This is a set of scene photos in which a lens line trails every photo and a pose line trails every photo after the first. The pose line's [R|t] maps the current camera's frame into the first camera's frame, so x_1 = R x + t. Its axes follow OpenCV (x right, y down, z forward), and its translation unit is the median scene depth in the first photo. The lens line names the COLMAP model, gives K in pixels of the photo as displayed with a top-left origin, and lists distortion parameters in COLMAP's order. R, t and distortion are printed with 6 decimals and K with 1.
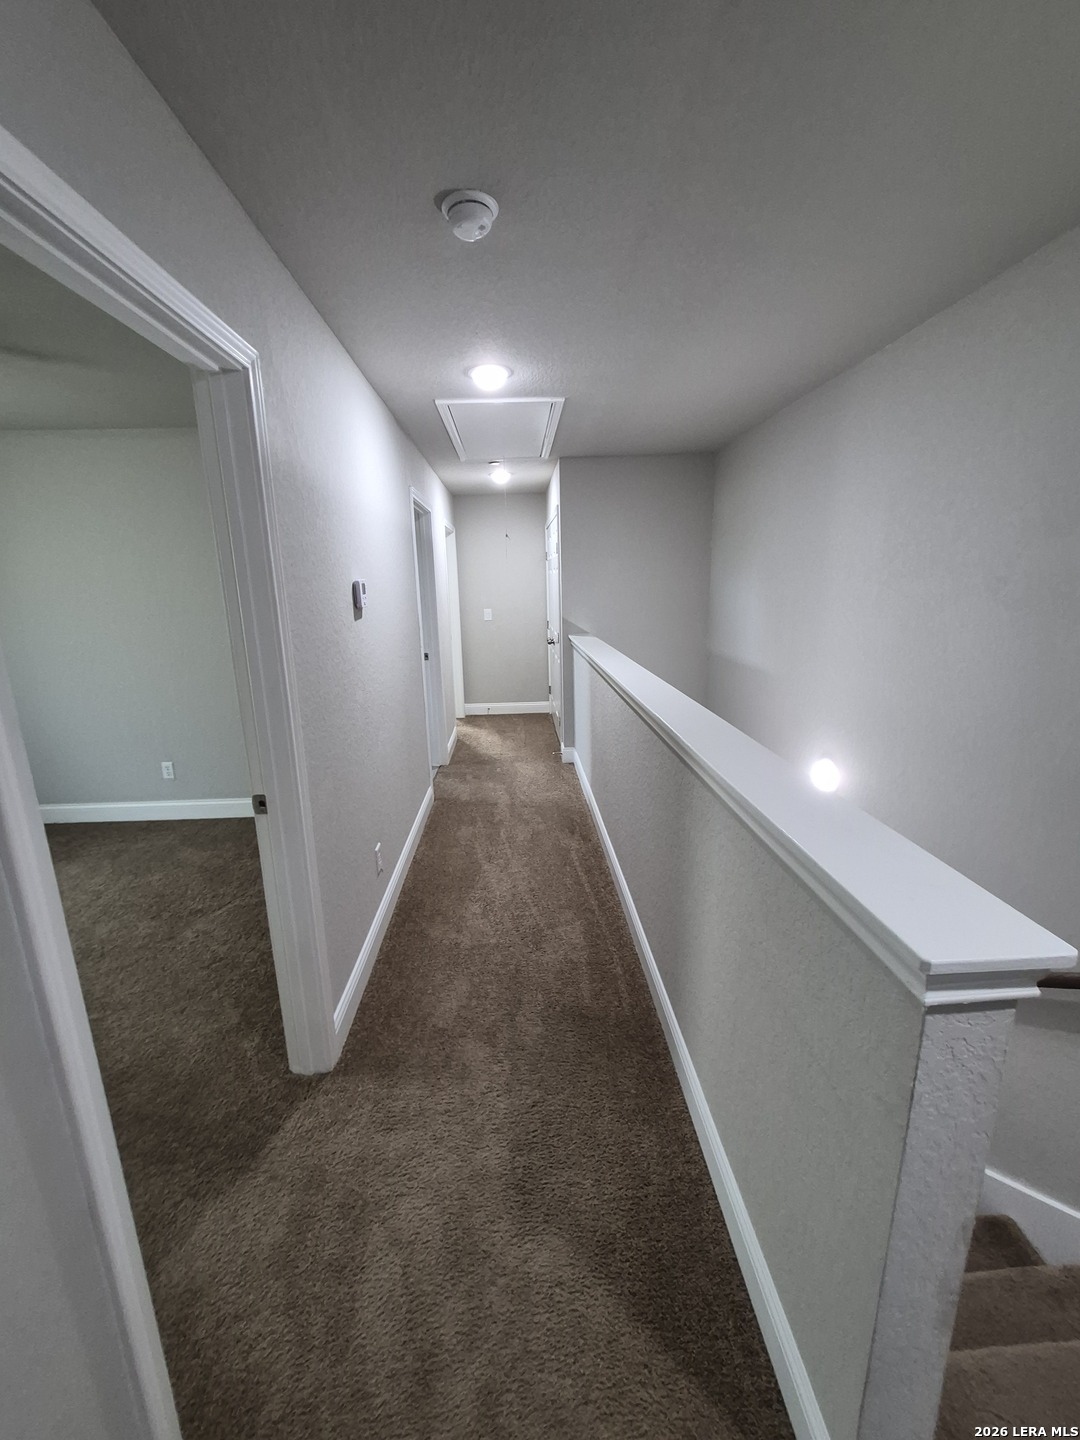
lens RADIAL K [[566.2, 0, 536.6], [0, 566.2, 714.3], [0, 0, 1]] dist [0.007215, -0.000094]
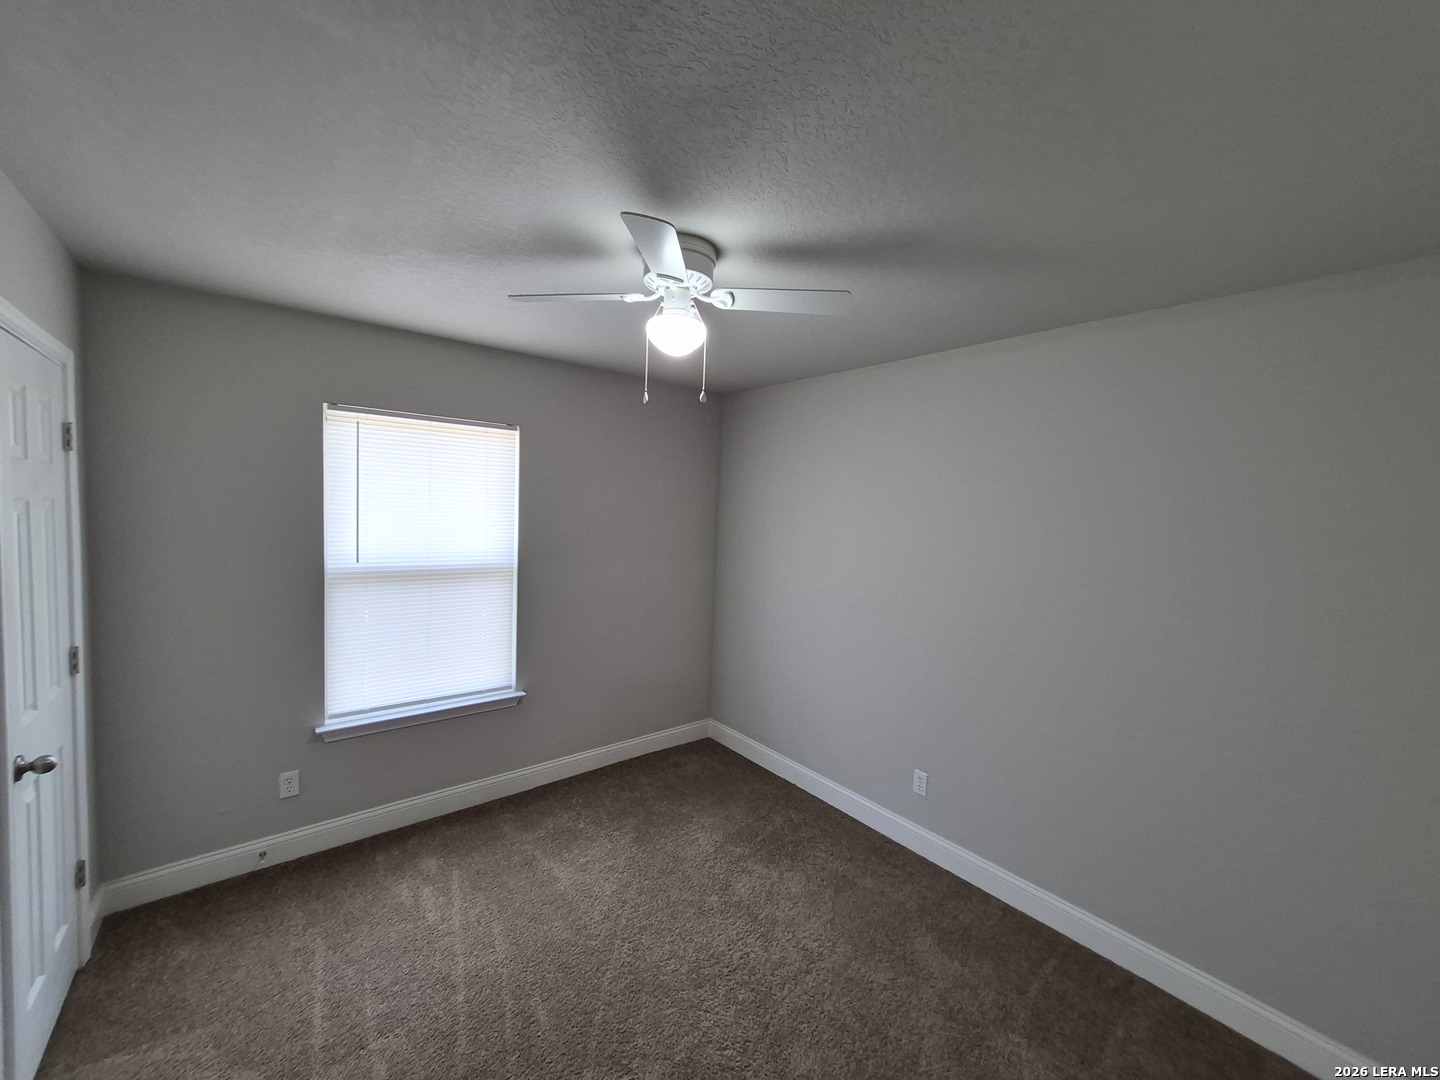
lens RADIAL K [[566.2, 0, 716.8], [0, 566.2, 539.1], [0, 0, 1]] dist [0.007215, -0.000094]
pose [[0.604847, 0.102882, -0.789668, -0.303442], [-0.244313, 0.967773, -0.061045, -0.111556], [0.757939, 0.229849, 0.610490, 0.325470]]
